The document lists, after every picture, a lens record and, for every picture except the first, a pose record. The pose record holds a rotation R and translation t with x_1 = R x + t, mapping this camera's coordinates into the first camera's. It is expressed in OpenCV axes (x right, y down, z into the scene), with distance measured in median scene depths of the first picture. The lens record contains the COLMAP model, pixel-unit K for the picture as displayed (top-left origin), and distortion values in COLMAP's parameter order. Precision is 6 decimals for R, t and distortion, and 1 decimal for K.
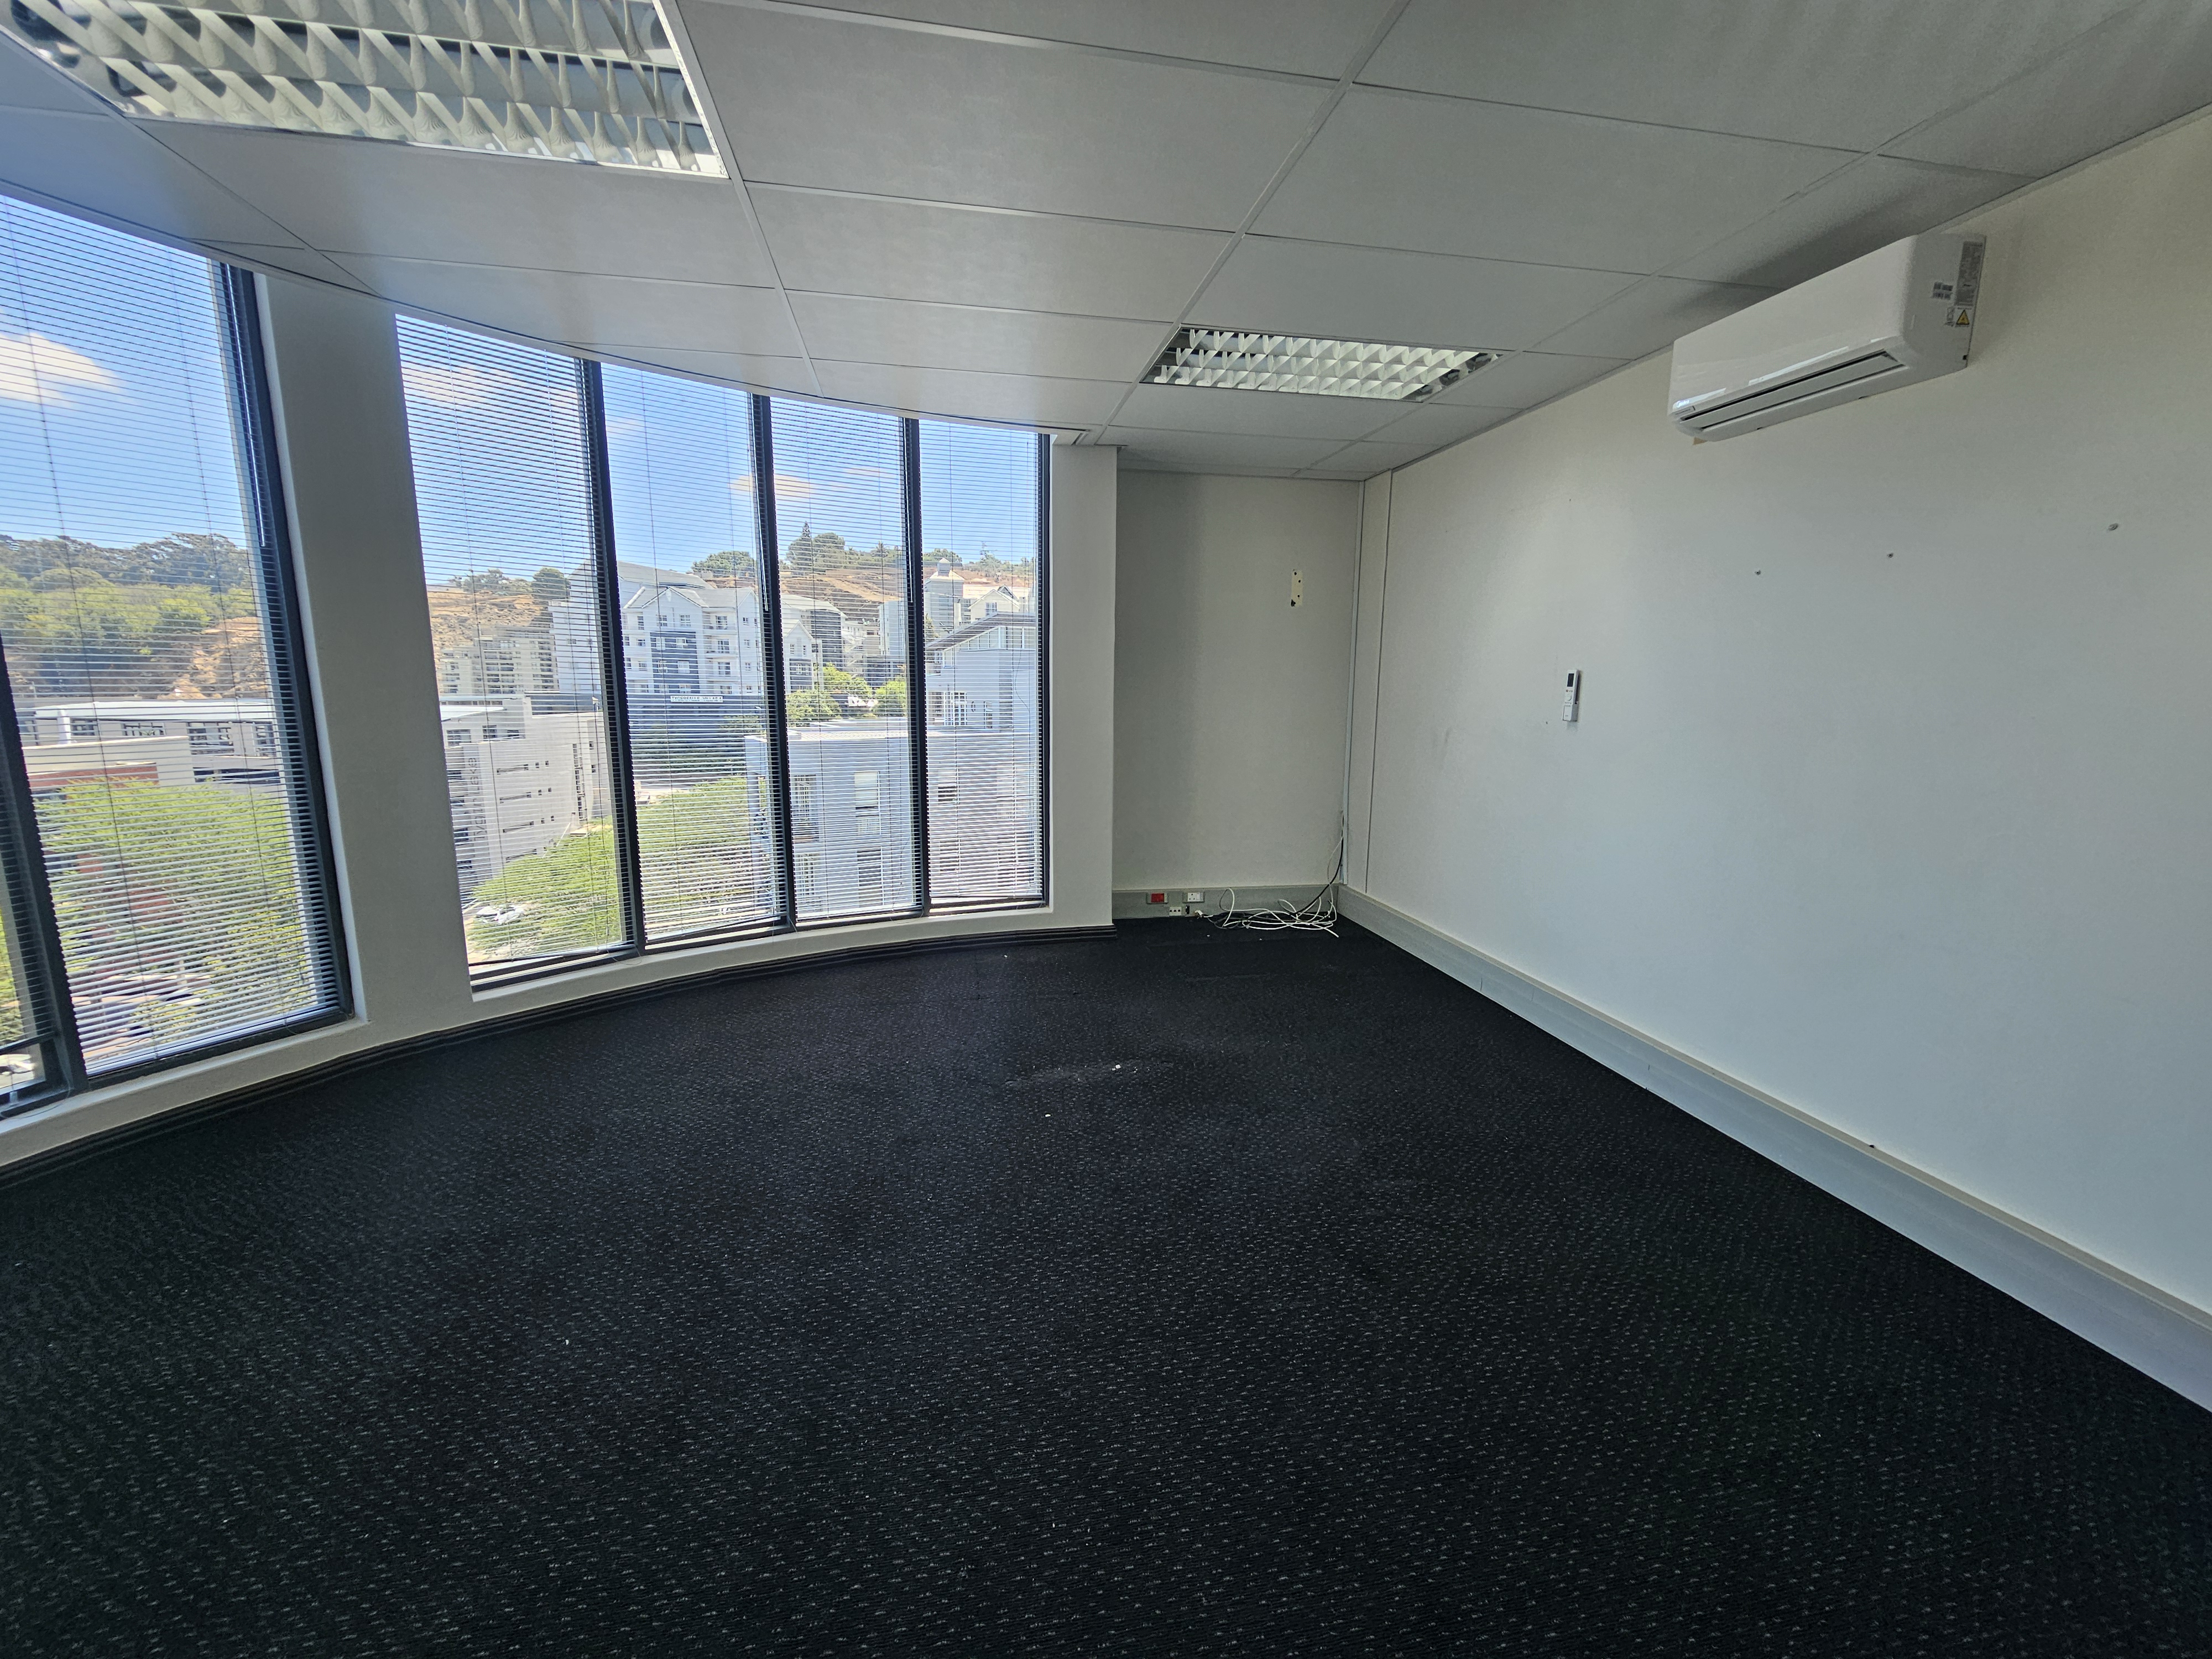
lens RADIAL K [[909.1, 0, 1105.3], [0, 909.1, 830.3], [0, 0, 1]] dist [-0.002129, 0.000878]
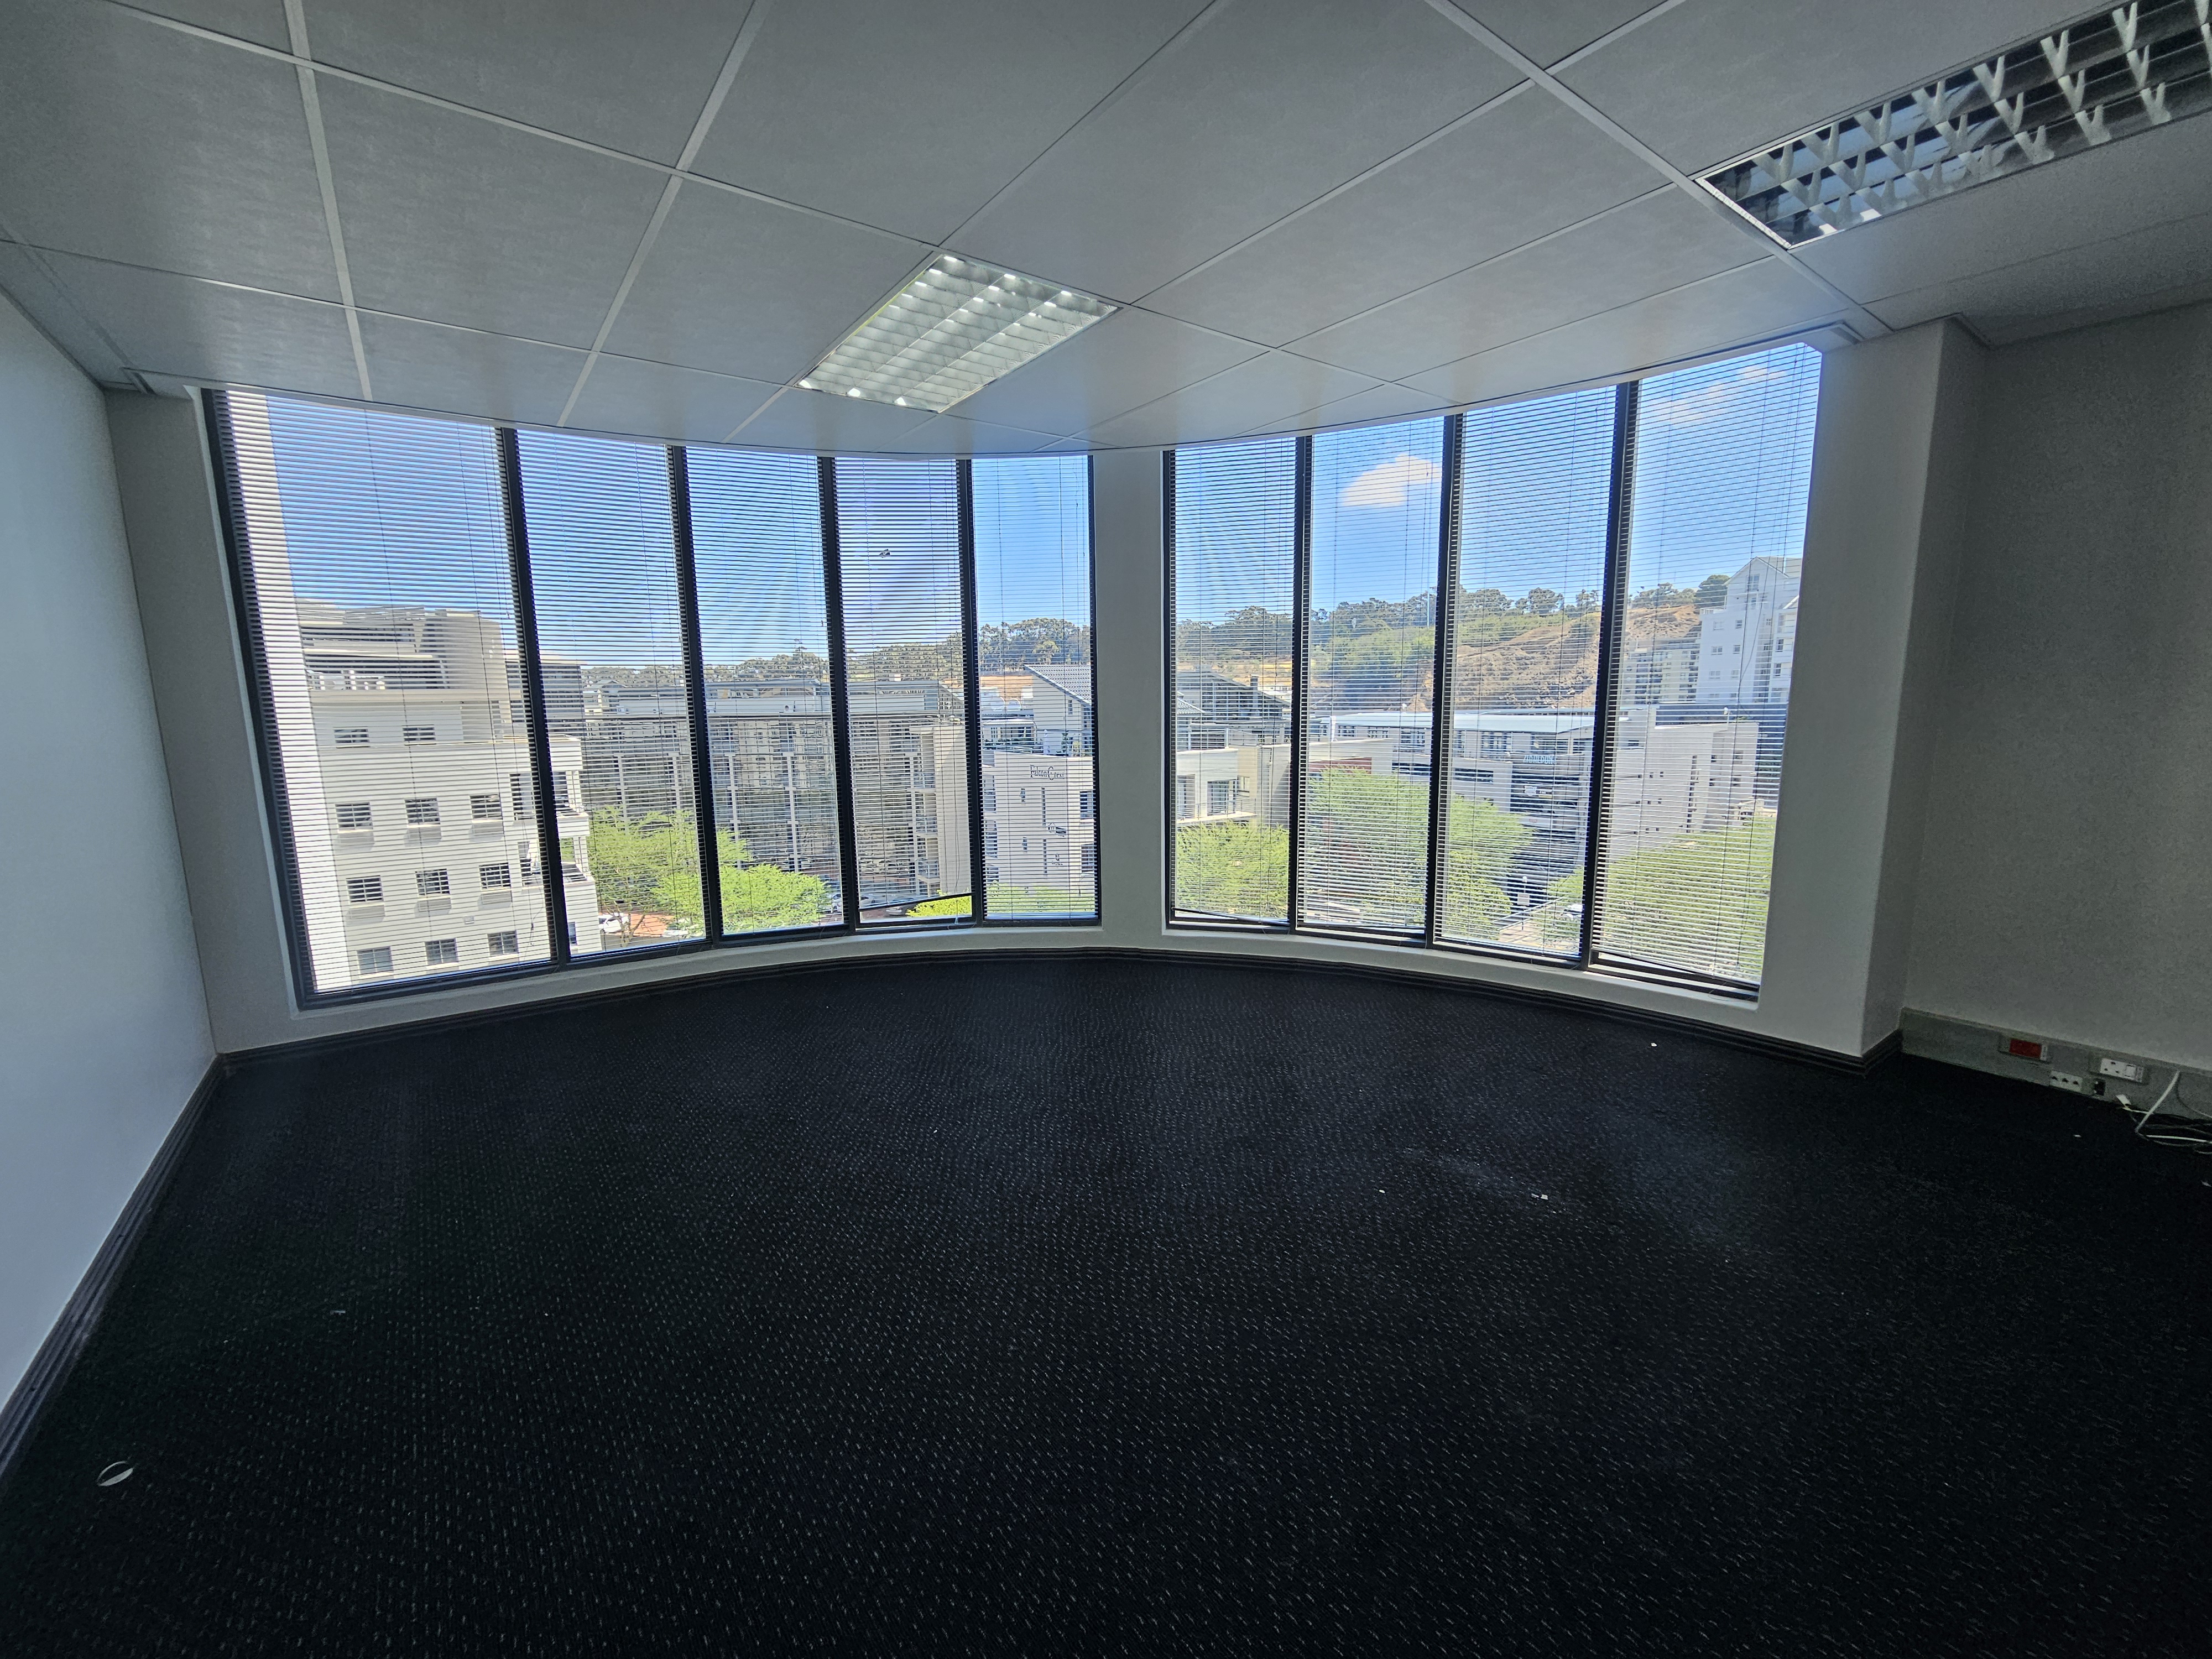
lens RADIAL K [[909.1, 0, 1101.9], [0, 909.1, 836.2], [0, 0, 1]] dist [-0.002129, 0.000878]
pose [[0.436143, 0.120437, -0.891781, 0.338531], [-0.125016, 0.989503, 0.072493, -0.033360], [0.891151, 0.079870, 0.446621, 0.207700]]
